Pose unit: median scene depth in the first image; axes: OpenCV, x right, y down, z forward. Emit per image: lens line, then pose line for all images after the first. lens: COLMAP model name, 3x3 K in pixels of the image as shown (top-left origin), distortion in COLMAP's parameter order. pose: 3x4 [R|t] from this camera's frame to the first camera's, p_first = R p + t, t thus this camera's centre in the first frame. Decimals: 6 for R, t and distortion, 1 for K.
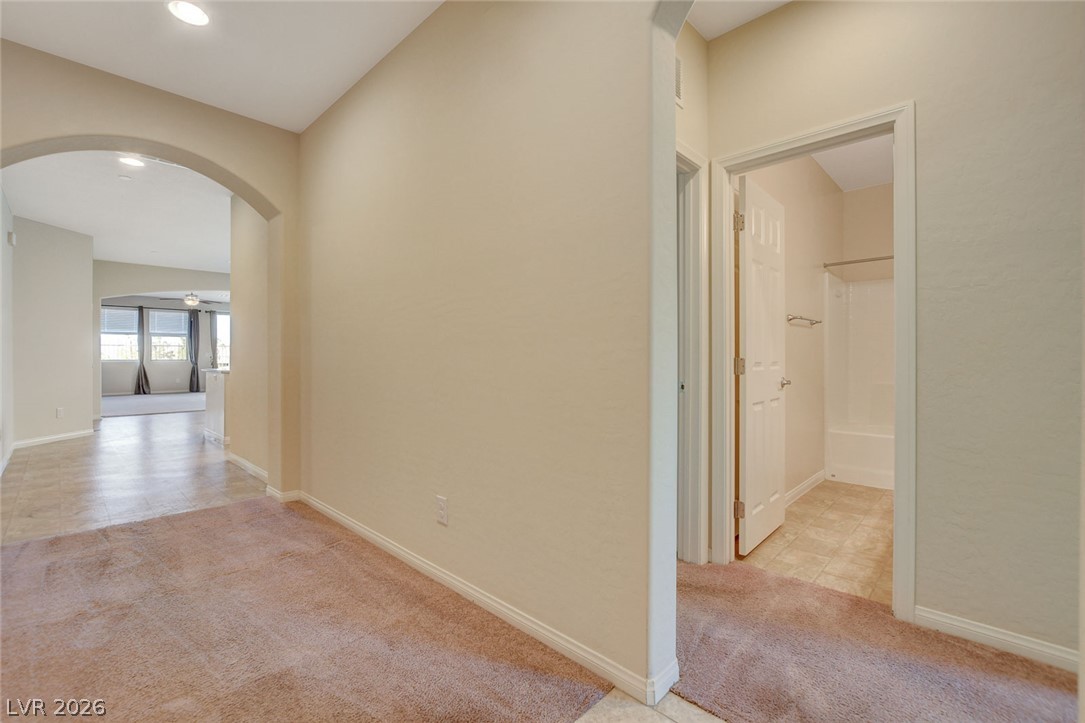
lens RADIAL K [[477.1, 0, 556.9], [0, 477.1, 356.9], [0, 0, 1]] dist [-0.020649, 0.001515]
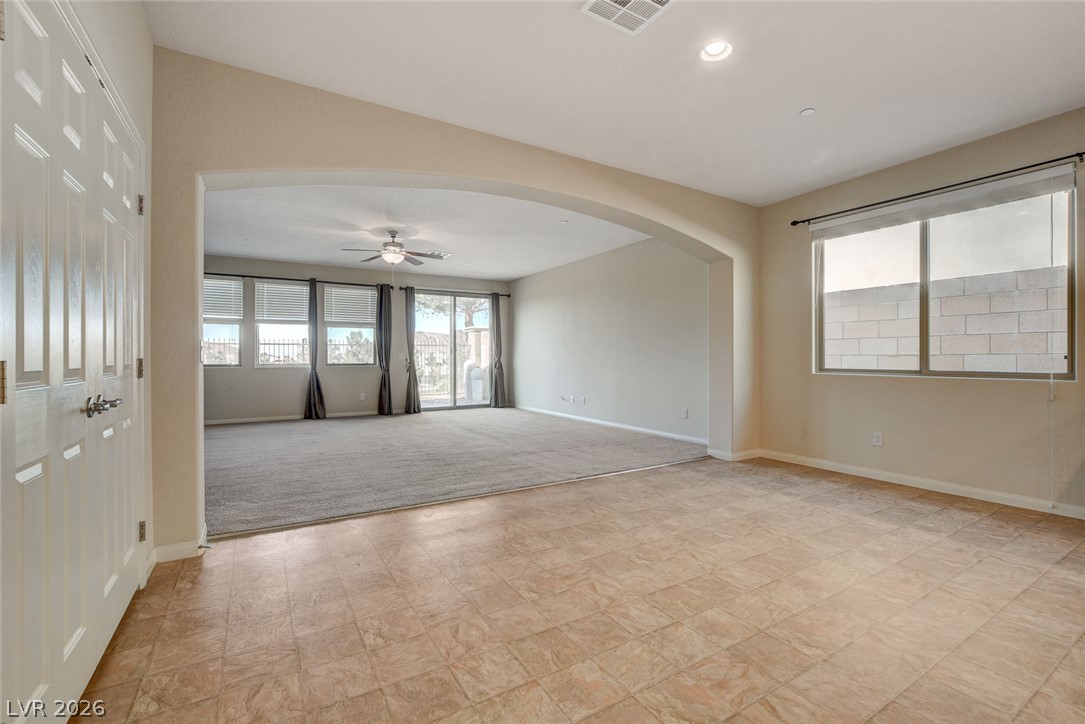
lens RADIAL K [[477.1, 0, 550.0], [0, 477.1, 355.4], [0, 0, 1]] dist [-0.020649, 0.001515]
pose [[0.962252, -0.004144, -0.272130, -0.886956], [0.002170, 0.999969, -0.007554, -0.000192], [0.272153, 0.006678, 0.962231, 1.035149]]
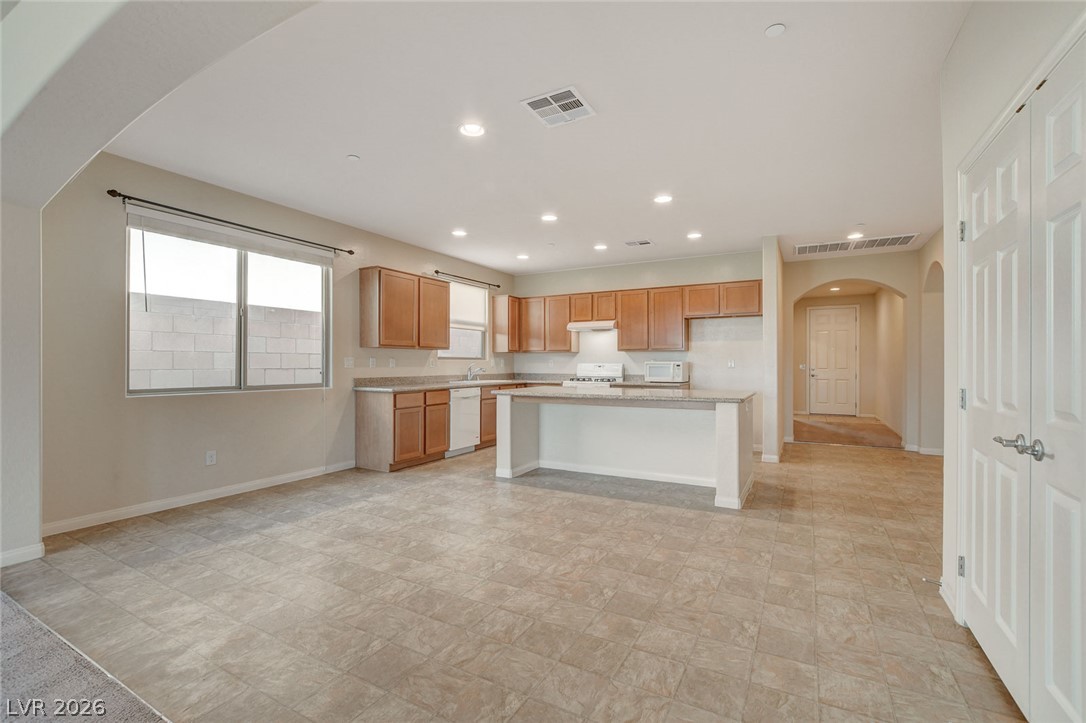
lens RADIAL K [[477.6, 0, 540.6], [0, 477.6, 360.3], [0, 0, 1]] dist [-0.020649, 0.001515]
pose [[-0.230701, 0.003987, 0.973017, -1.386634], [-0.000038, 0.999992, -0.004106, -0.019875], [-0.973025, -0.000984, -0.230698, 1.530029]]
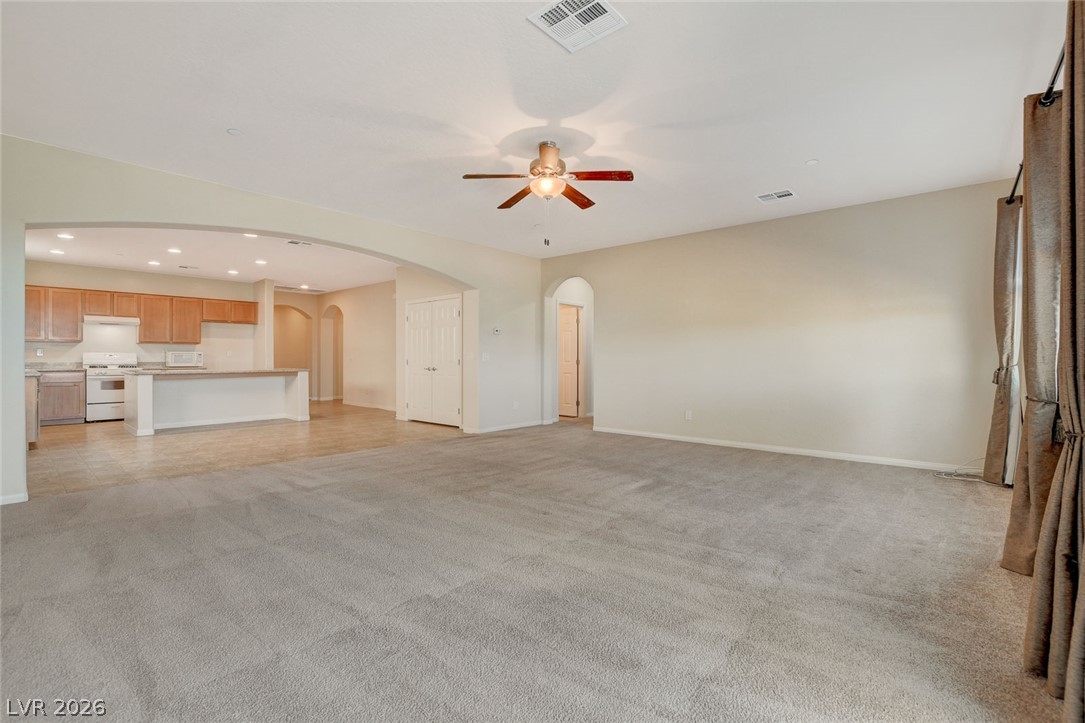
lens RADIAL K [[477.1, 0, 552.3], [0, 477.1, 356.6], [0, 0, 1]] dist [-0.020649, 0.001515]
pose [[-0.999352, -0.003823, -0.035803, -1.488008], [-0.003731, 0.999990, -0.002643, -0.006642], [0.035813, -0.002508, -0.999355, 2.554922]]
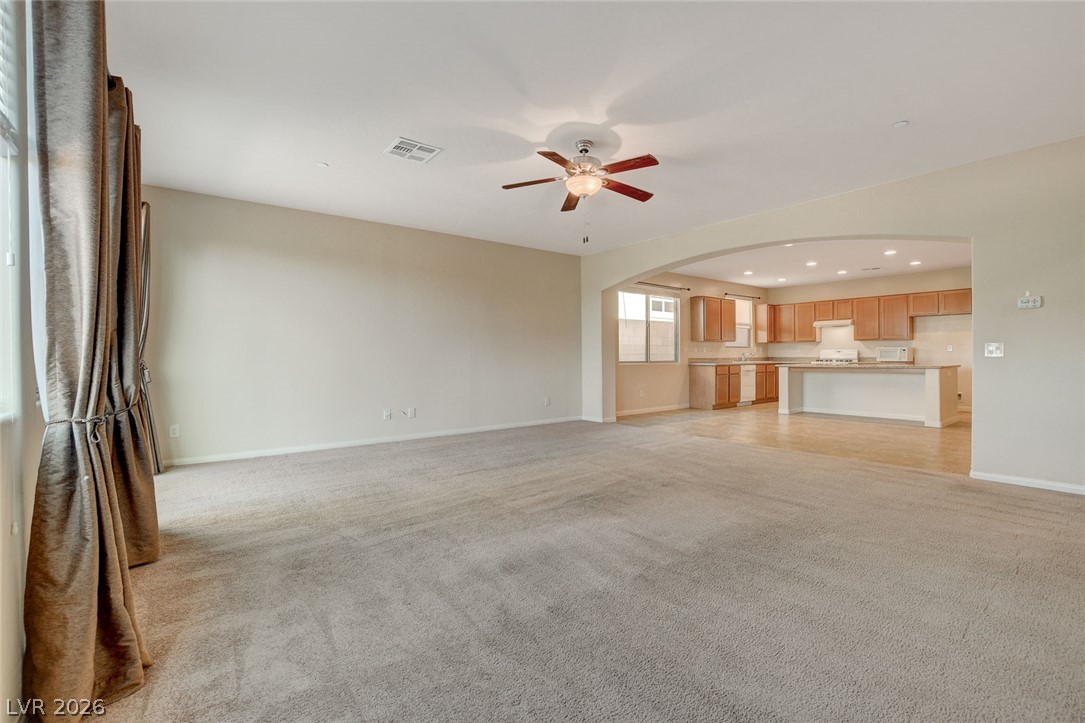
lens RADIAL K [[477.1, 0, 541.8], [0, 477.1, 356.9], [0, 0, 1]] dist [-0.020649, 0.001515]
pose [[0.157331, -0.006258, 0.987526, -2.121853], [0.007401, 0.999959, 0.005158, -0.006493], [-0.987518, 0.006497, 0.157370, 1.906576]]
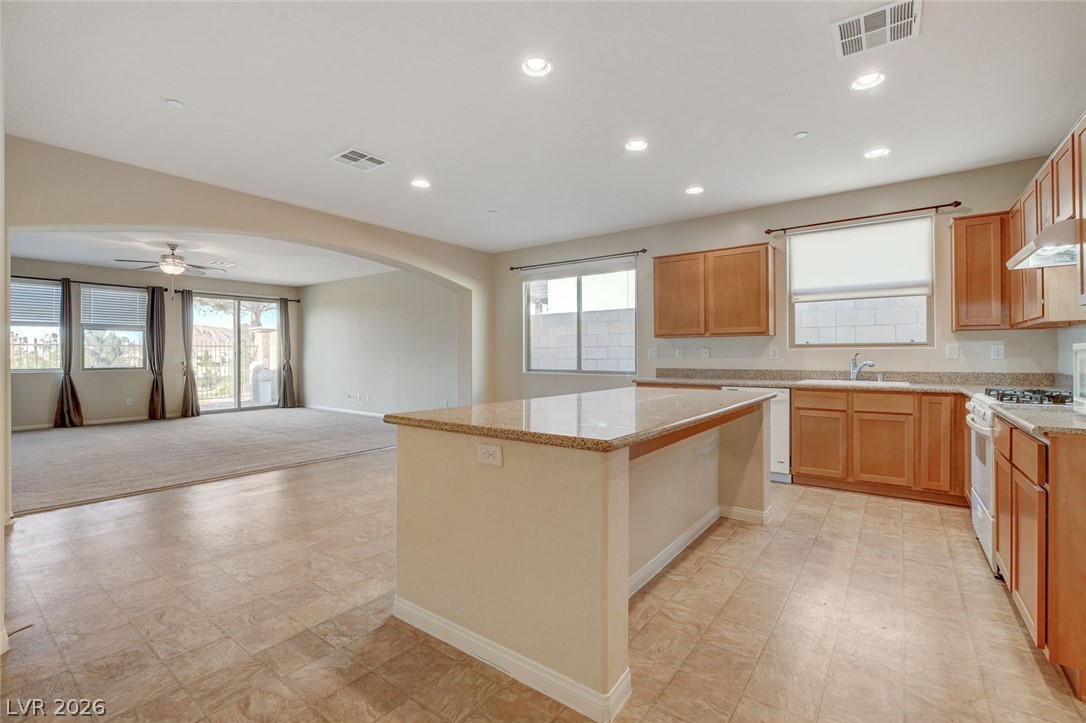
lens RADIAL K [[477.6, 0, 550.6], [0, 477.6, 352.7], [0, 0, 1]] dist [-0.020649, 0.001515]
pose [[0.993838, -0.004658, 0.110740, -0.744558], [0.005487, 0.999959, -0.007181, -0.014677], [-0.110702, 0.007744, 0.993823, 0.750610]]
